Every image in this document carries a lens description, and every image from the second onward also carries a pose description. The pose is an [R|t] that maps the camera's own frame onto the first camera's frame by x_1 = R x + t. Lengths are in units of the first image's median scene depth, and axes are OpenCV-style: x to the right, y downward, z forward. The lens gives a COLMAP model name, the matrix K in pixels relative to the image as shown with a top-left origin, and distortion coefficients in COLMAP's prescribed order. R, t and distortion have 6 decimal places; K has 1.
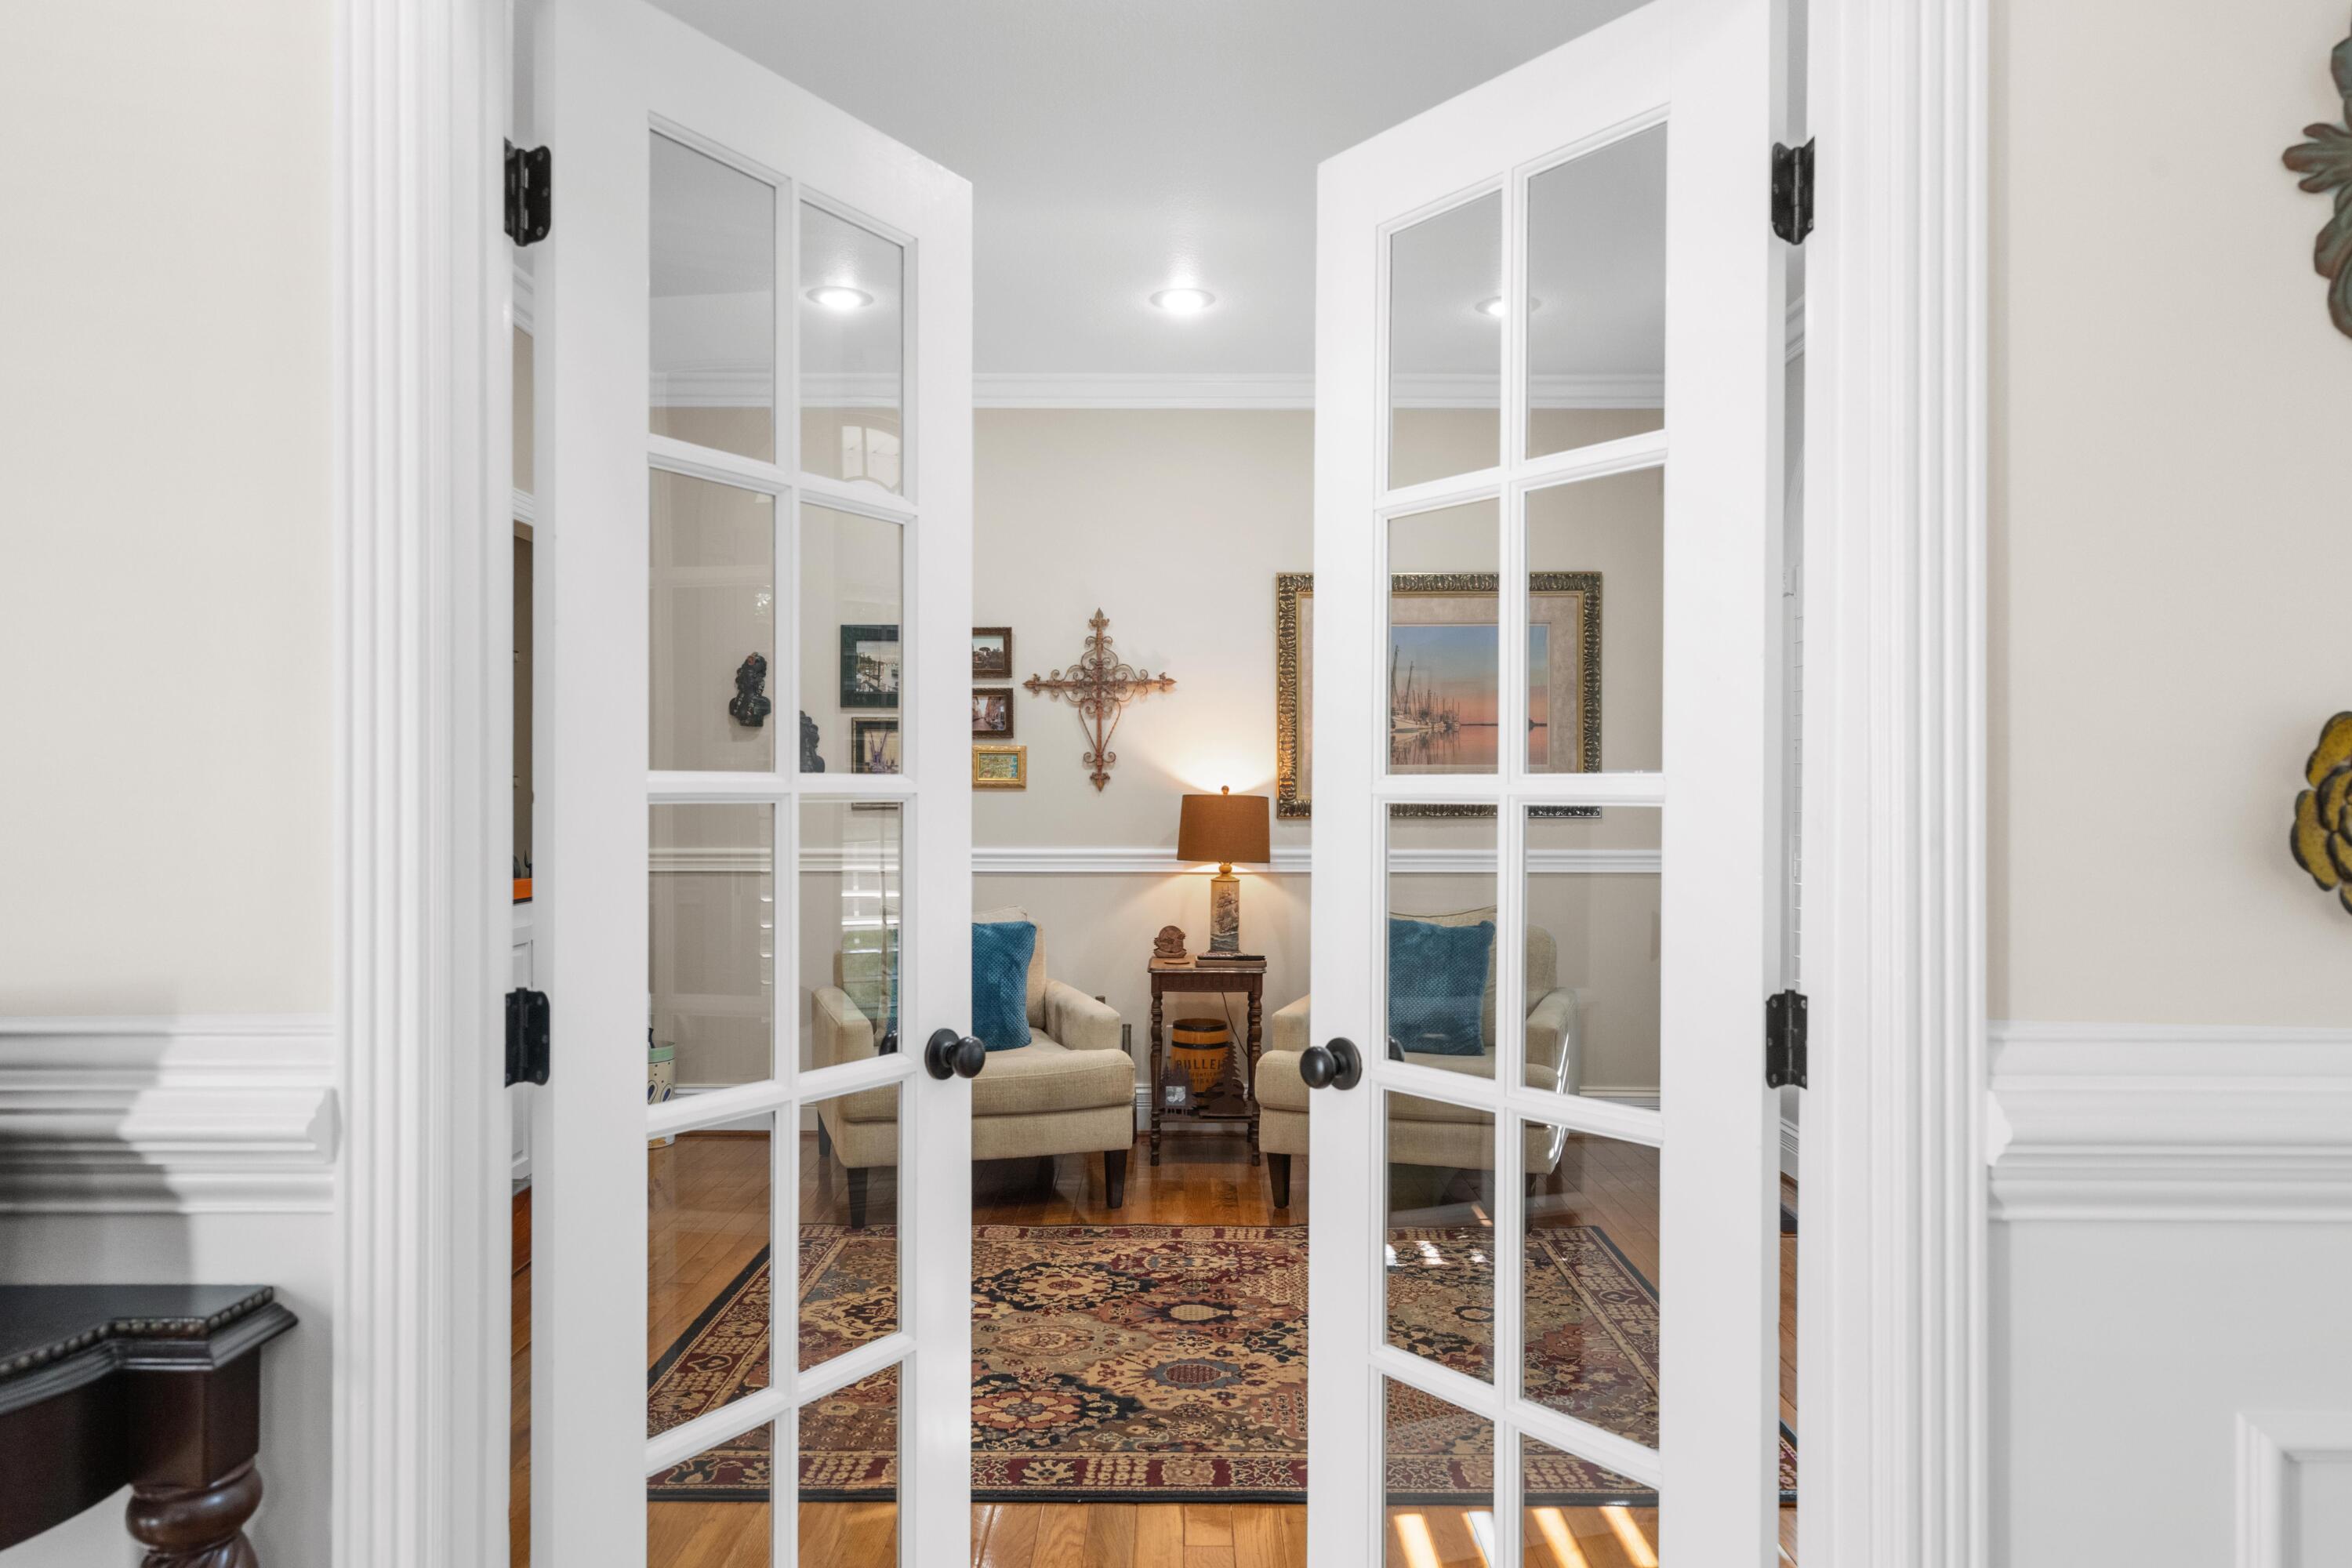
lens RADIAL K [[1473.9, 0, 1188.2], [0, 1473.9, 791.5], [0, 0, 1]] dist [0.006792, -0.000109]
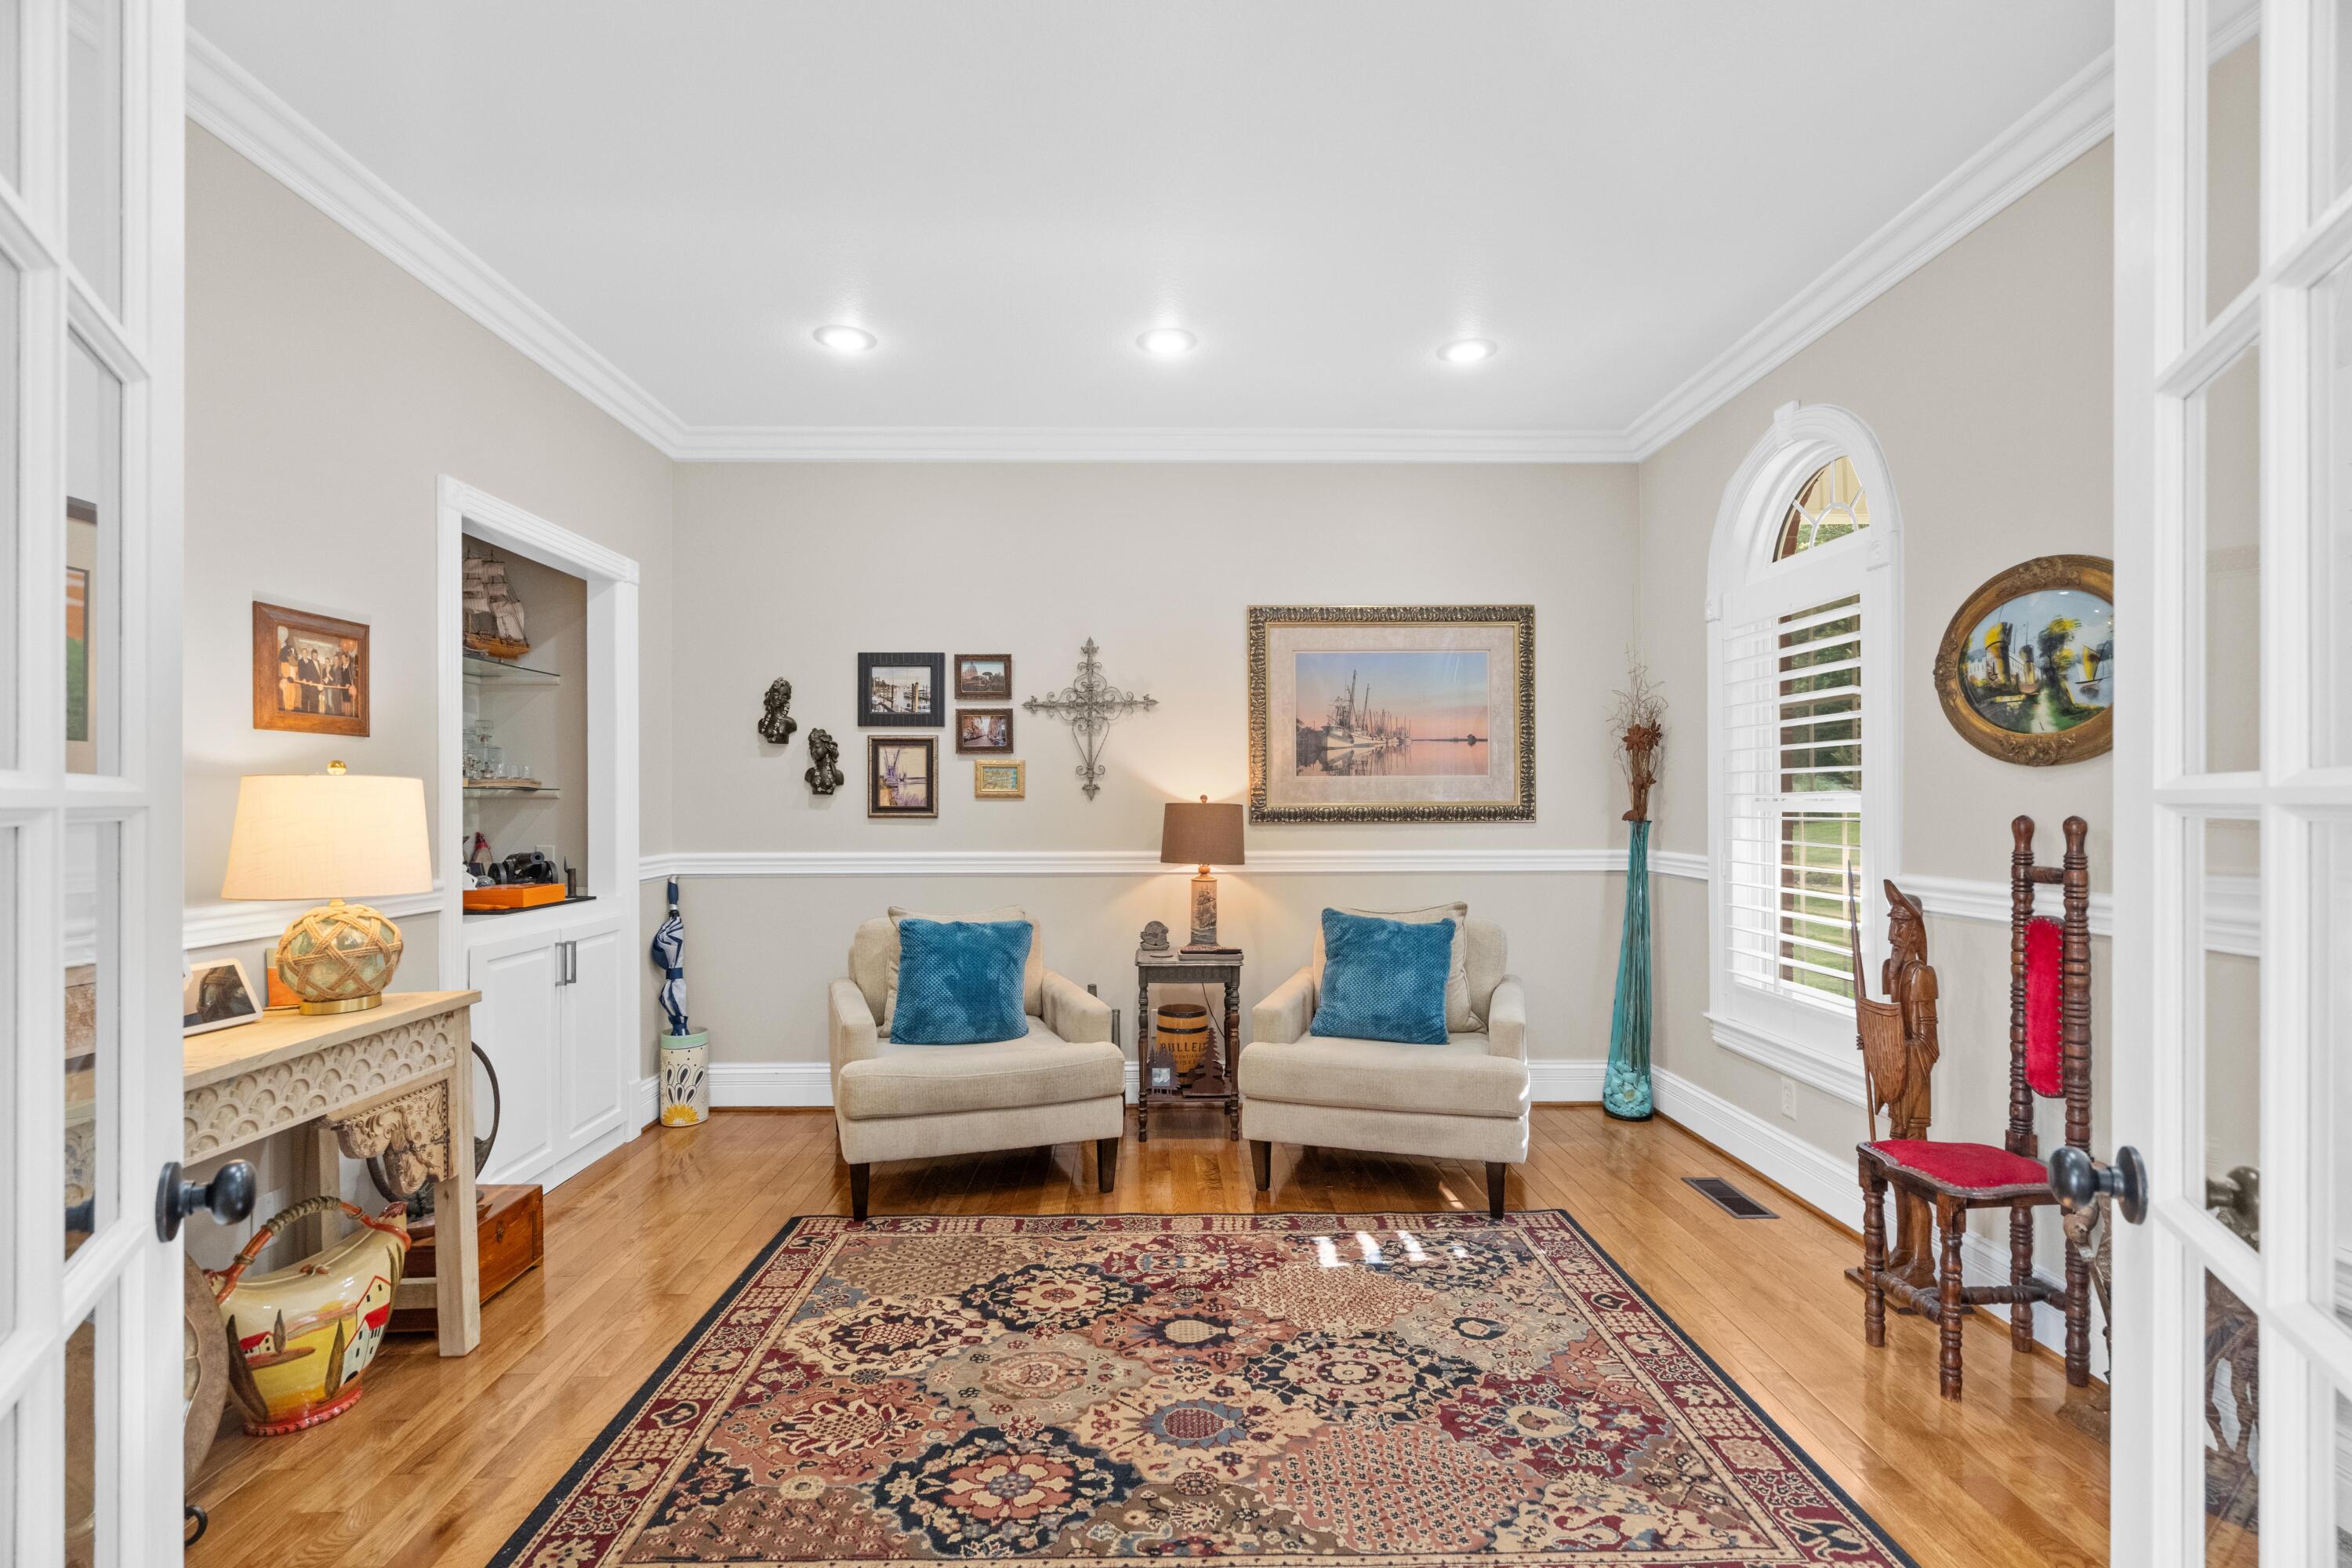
lens RADIAL K [[1062.7, 0, 1175.7], [0, 1062.7, 795.3], [0, 0, 1]] dist [-0.011067, 0.004495]
pose [[0.999794, -0.003989, 0.019882, -0.016076], [0.004102, 0.999976, -0.005656, 0.000860], [-0.019859, 0.005736, 0.999786, 0.267509]]
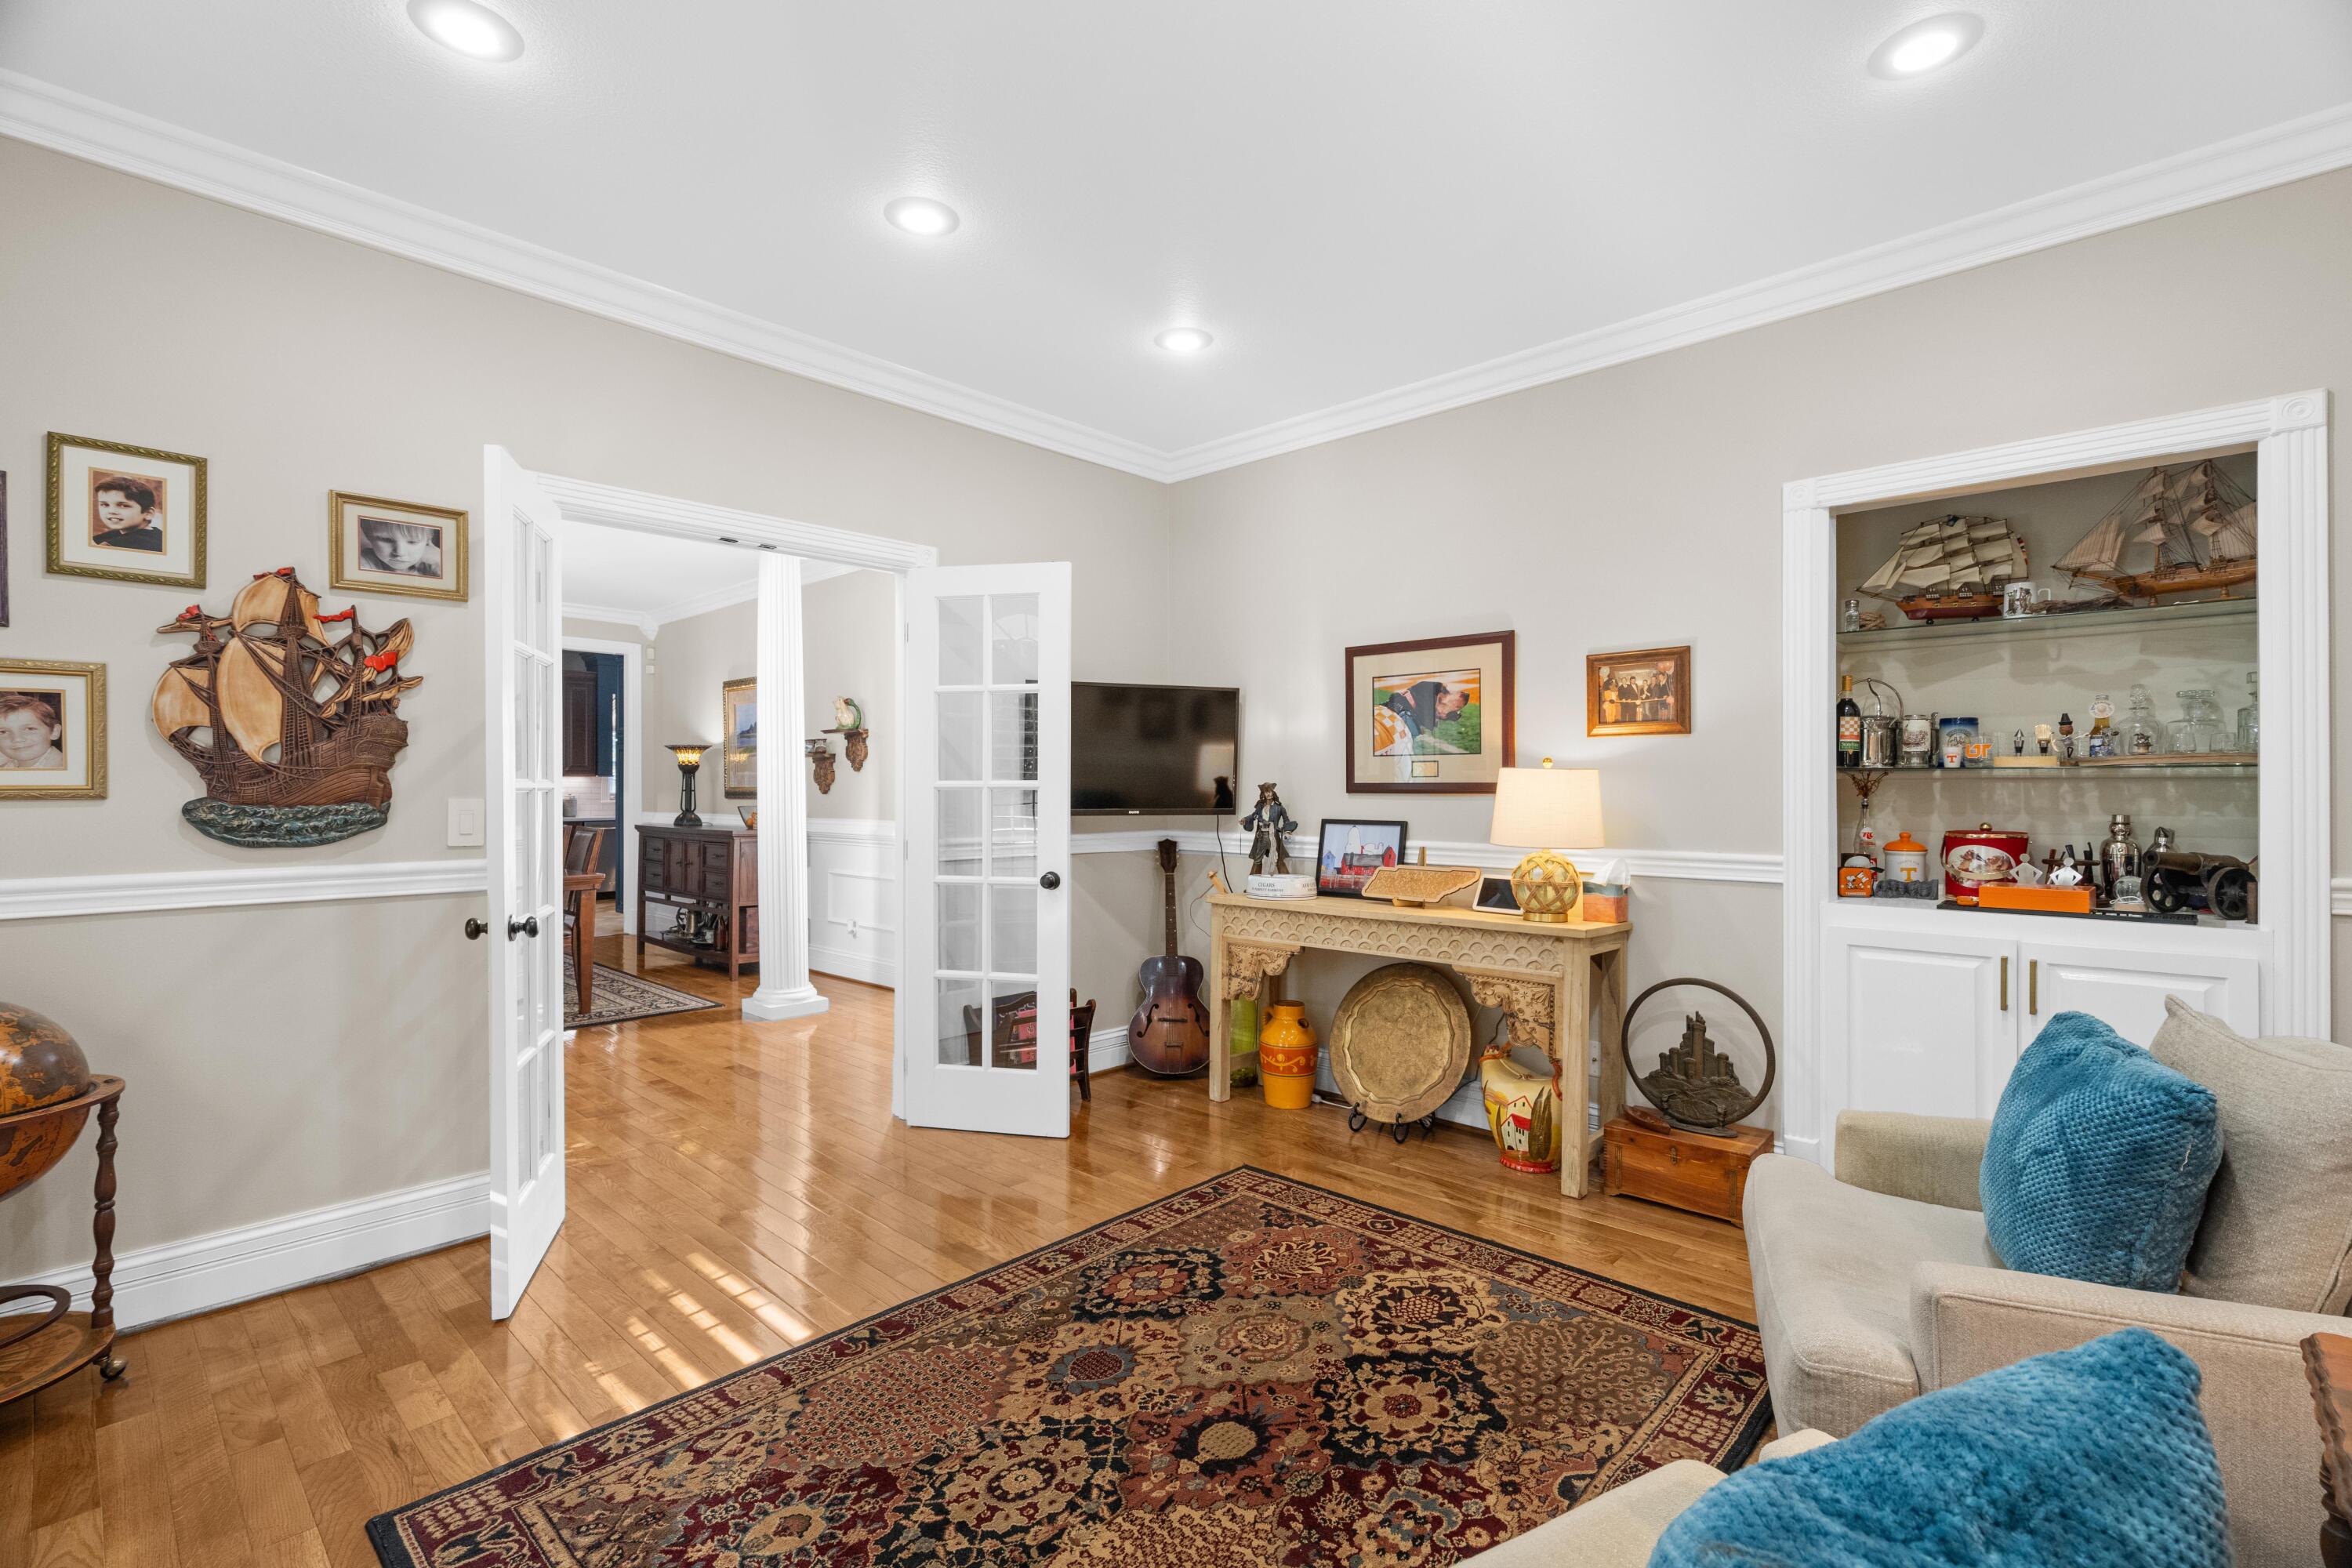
lens RADIAL K [[1062.7, 0, 1176.4], [0, 1062.7, 783.7], [0, 0, 1]] dist [-0.011067, 0.004495]
pose [[-0.686083, -0.002536, -0.727519, 0.399059], [0.000002, 0.999994, -0.003488, 0.001407], [0.727523, -0.002395, -0.686079, 1.249800]]
